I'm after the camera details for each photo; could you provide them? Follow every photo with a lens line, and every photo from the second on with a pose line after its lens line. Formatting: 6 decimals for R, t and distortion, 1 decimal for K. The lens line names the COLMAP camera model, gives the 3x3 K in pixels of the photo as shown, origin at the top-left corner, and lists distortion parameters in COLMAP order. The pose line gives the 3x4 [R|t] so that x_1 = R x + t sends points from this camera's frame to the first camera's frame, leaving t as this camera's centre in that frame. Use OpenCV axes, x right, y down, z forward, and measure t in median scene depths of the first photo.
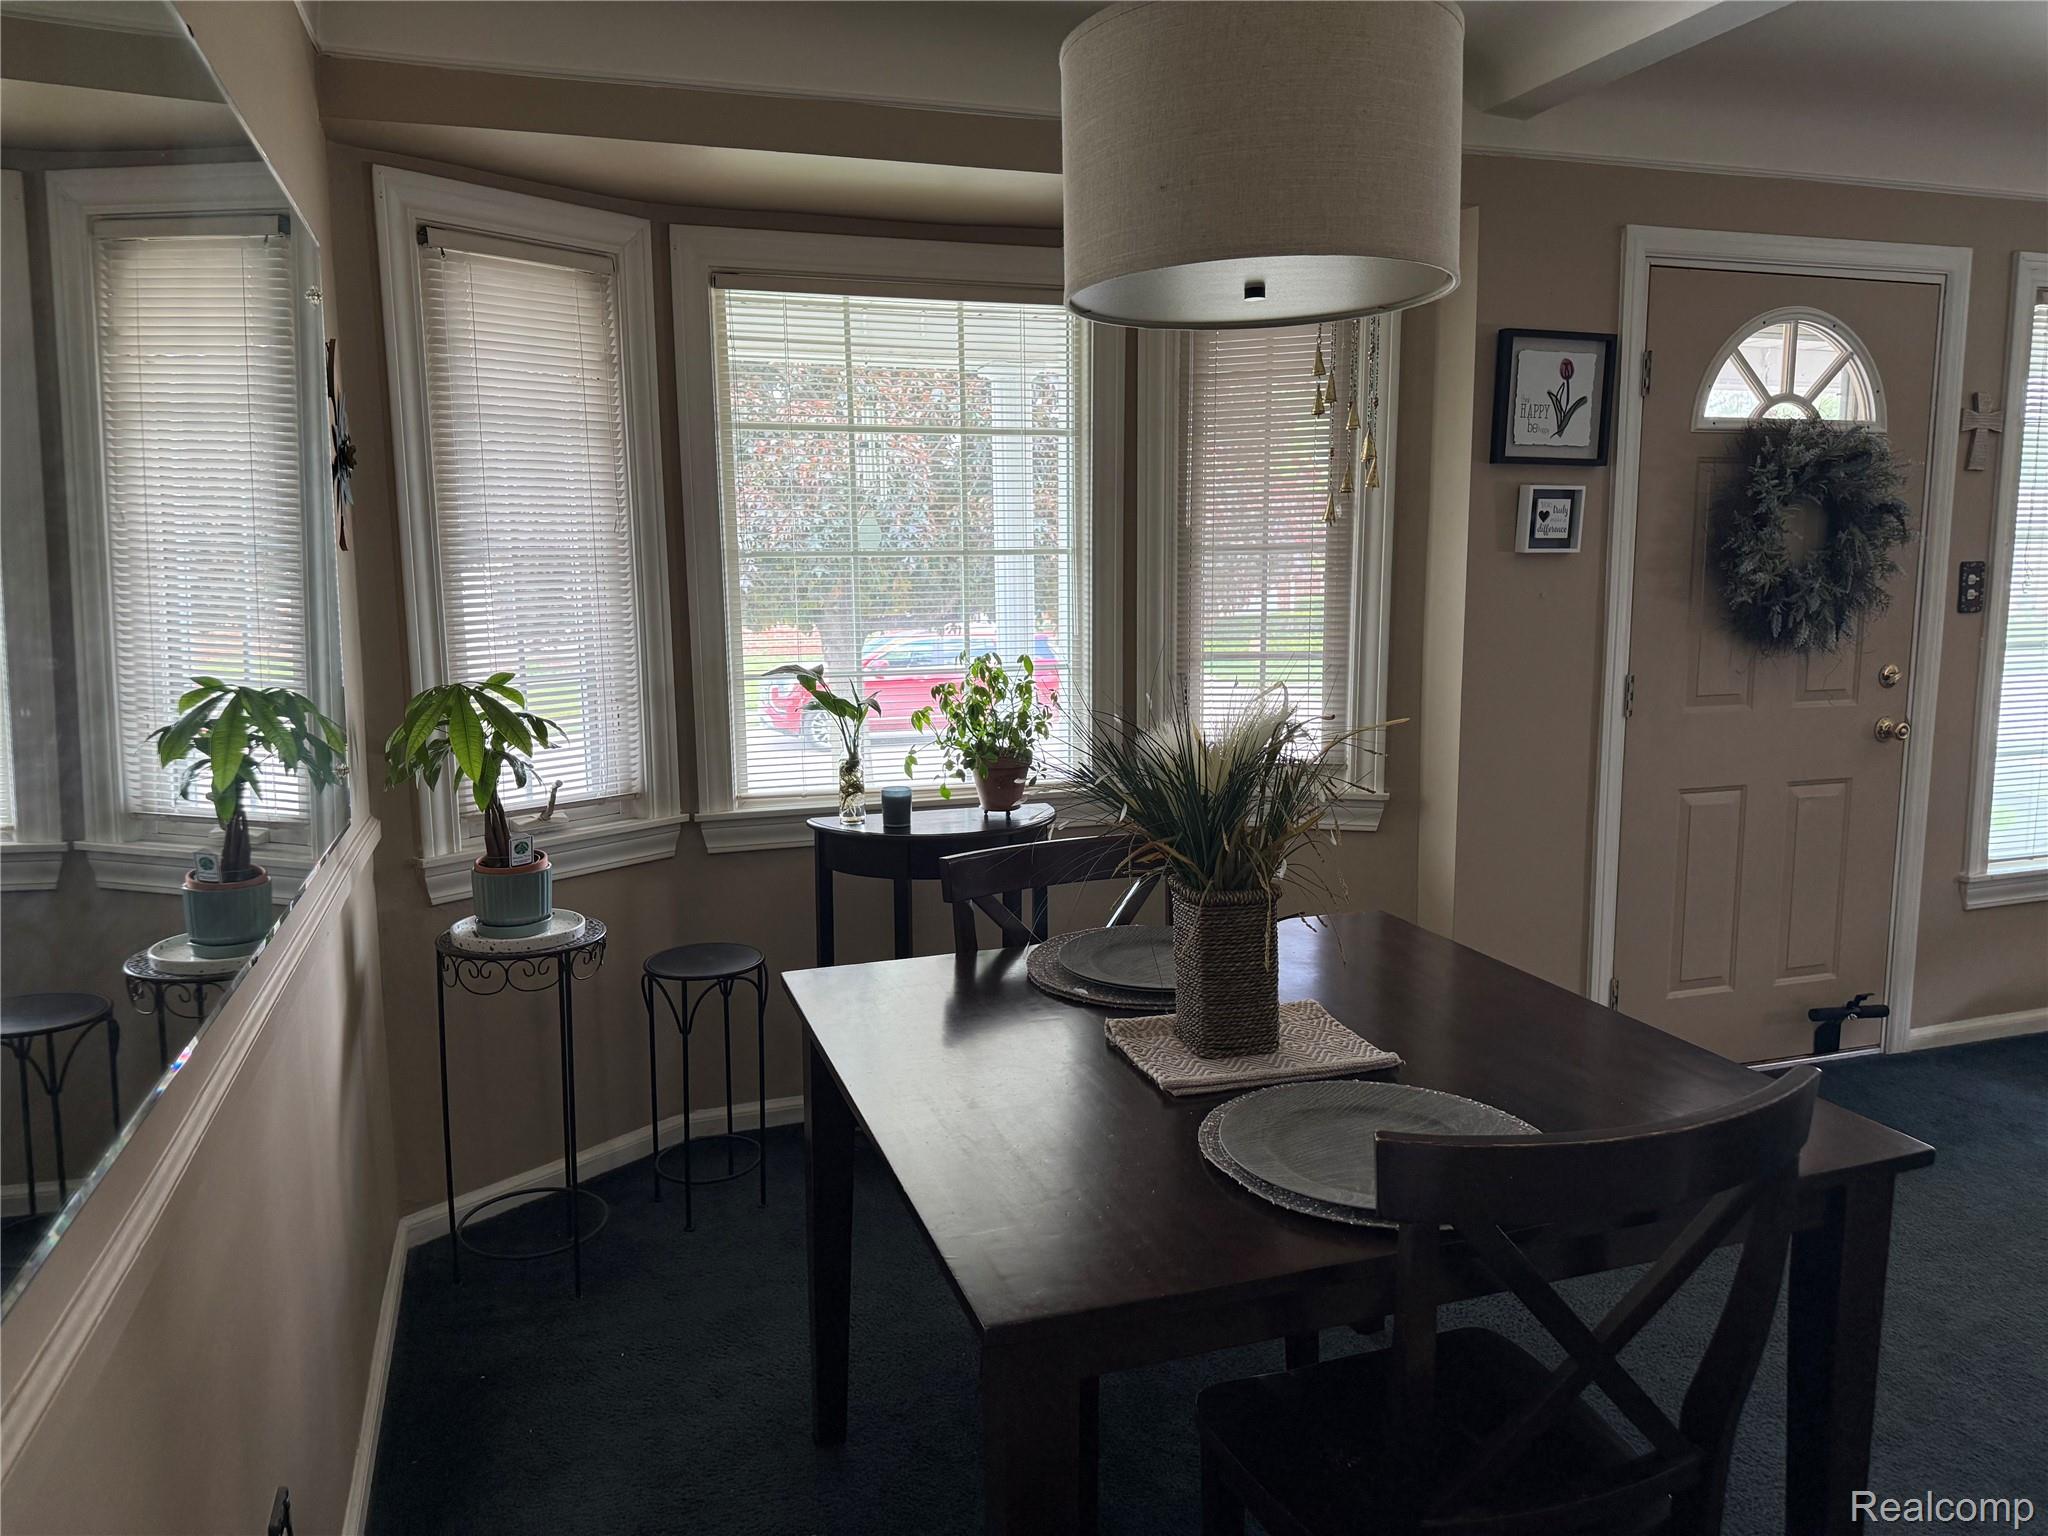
lens RADIAL K [[1441.1, 0, 1016.0], [0, 1441.1, 754.0], [0, 0, 1]] dist [0.018313, 0.000773]
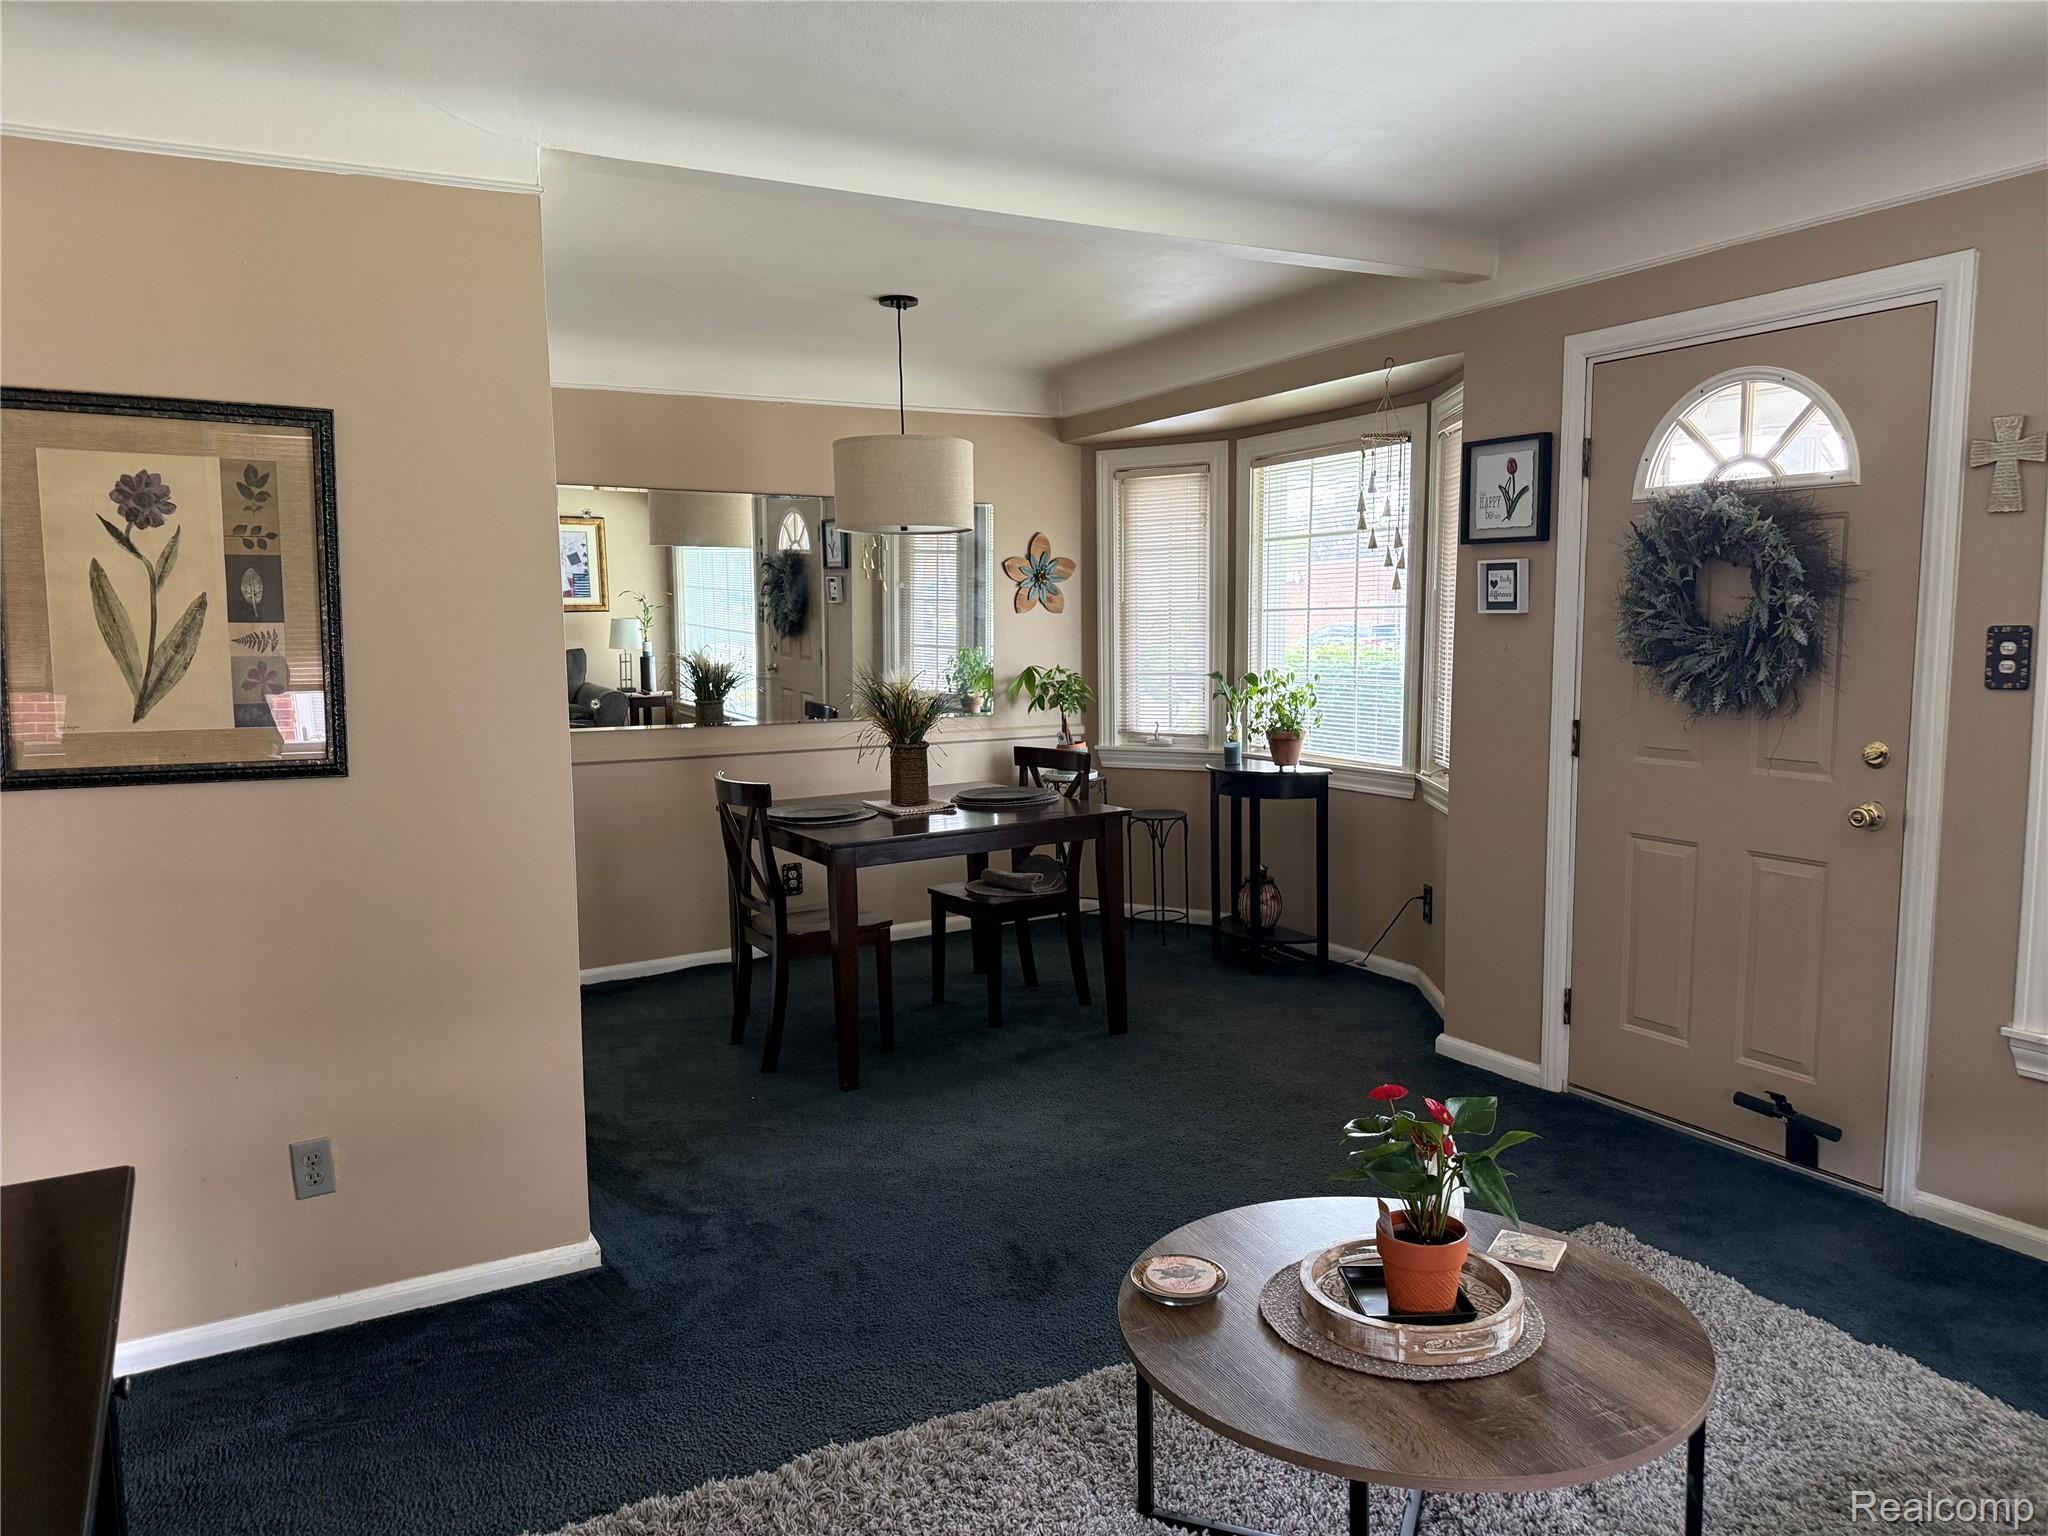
lens RADIAL K [[1441.1, 0, 1016.0], [0, 1441.1, 754.0], [0, 0, 1]] dist [0.018313, 0.000773]
pose [[0.178902, 0.103357, -0.978423, 1.524449], [-0.119229, 0.989415, 0.082717, -0.072902], [0.976616, 0.101858, 0.189332, 0.371947]]
